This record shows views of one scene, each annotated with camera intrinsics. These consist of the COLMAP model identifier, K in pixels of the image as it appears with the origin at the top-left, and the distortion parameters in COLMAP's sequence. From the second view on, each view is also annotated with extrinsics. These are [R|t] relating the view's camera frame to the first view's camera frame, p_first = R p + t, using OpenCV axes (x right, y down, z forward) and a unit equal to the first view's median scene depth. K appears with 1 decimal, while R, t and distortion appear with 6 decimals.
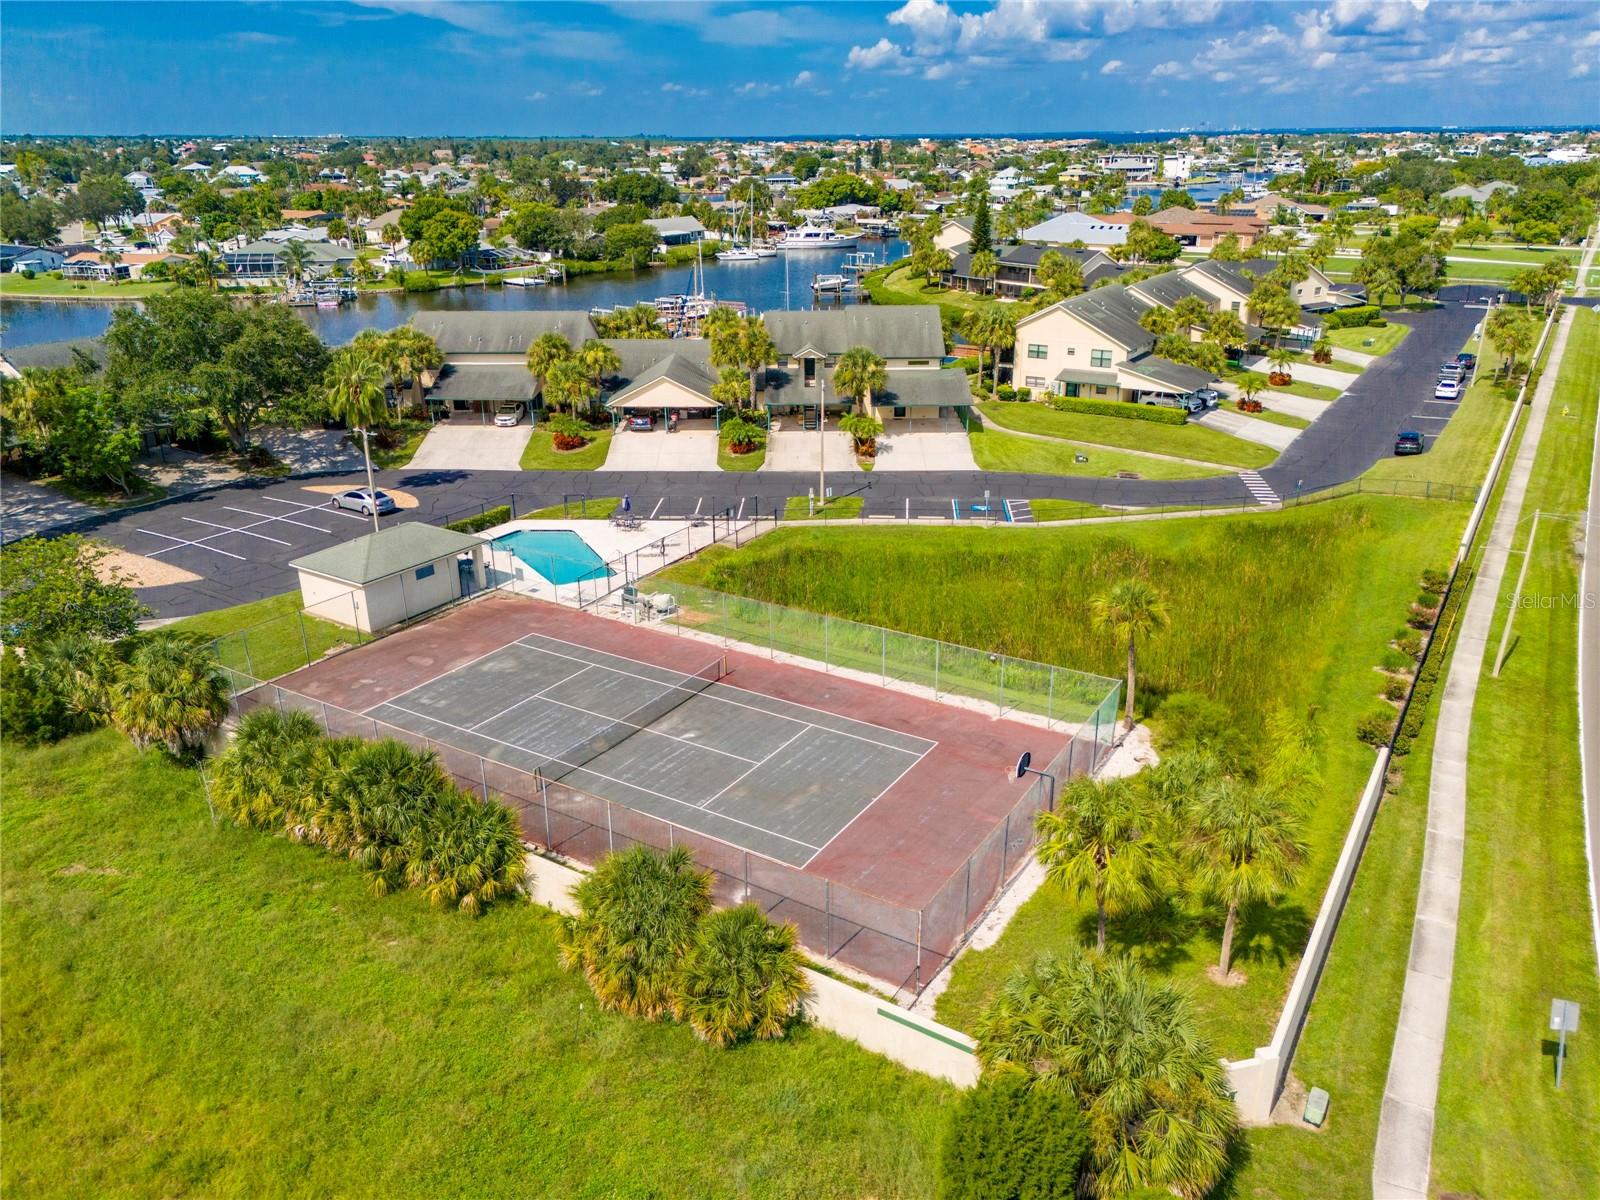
lens RADIAL K [[1184.2, 0, 800.0], [0, 1184.2, 600.0], [0, 0, 1]] dist [0.068445, -0.061050]
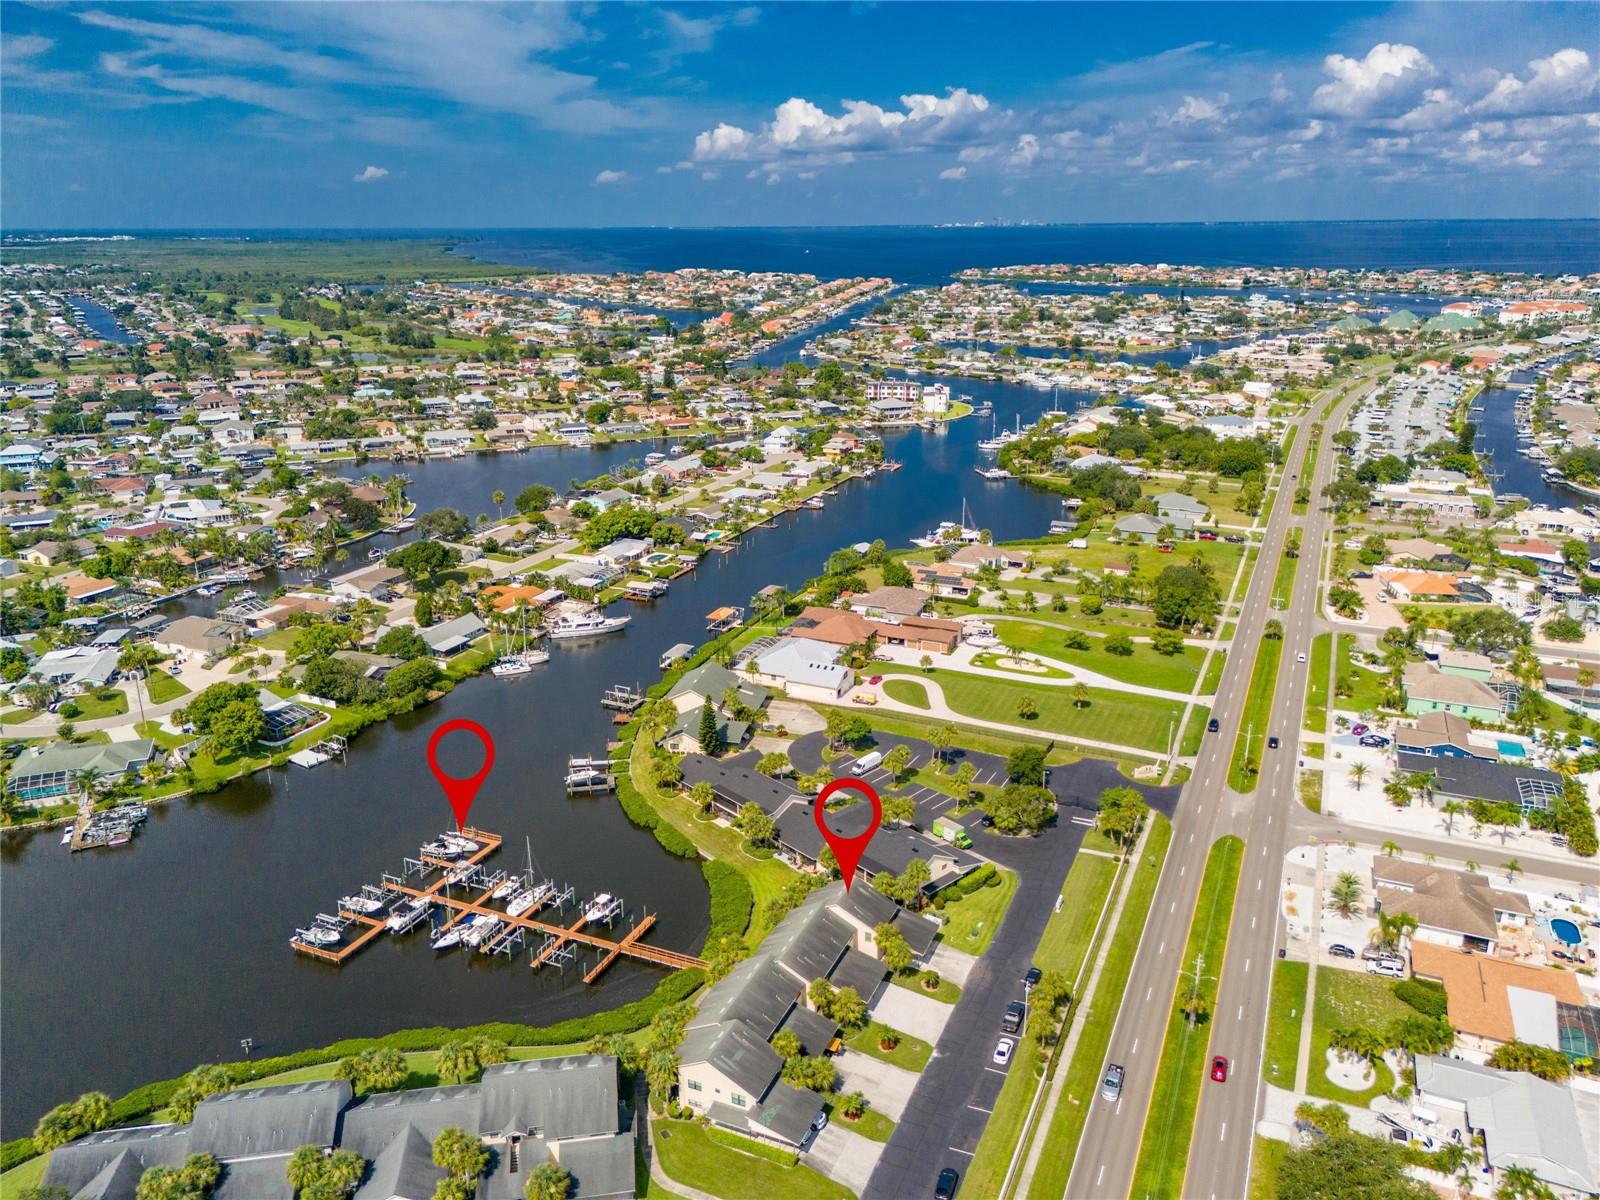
lens RADIAL K [[1184.2, 0, 800.0], [0, 1184.2, 600.0], [0, 0, 1]] dist [0.068445, -0.061050]
pose [[0.989112, -0.042219, 0.140976, 0.171395], [0.051942, 0.996466, -0.066017, -0.745070], [-0.137691, 0.072621, 0.987809, -0.426980]]
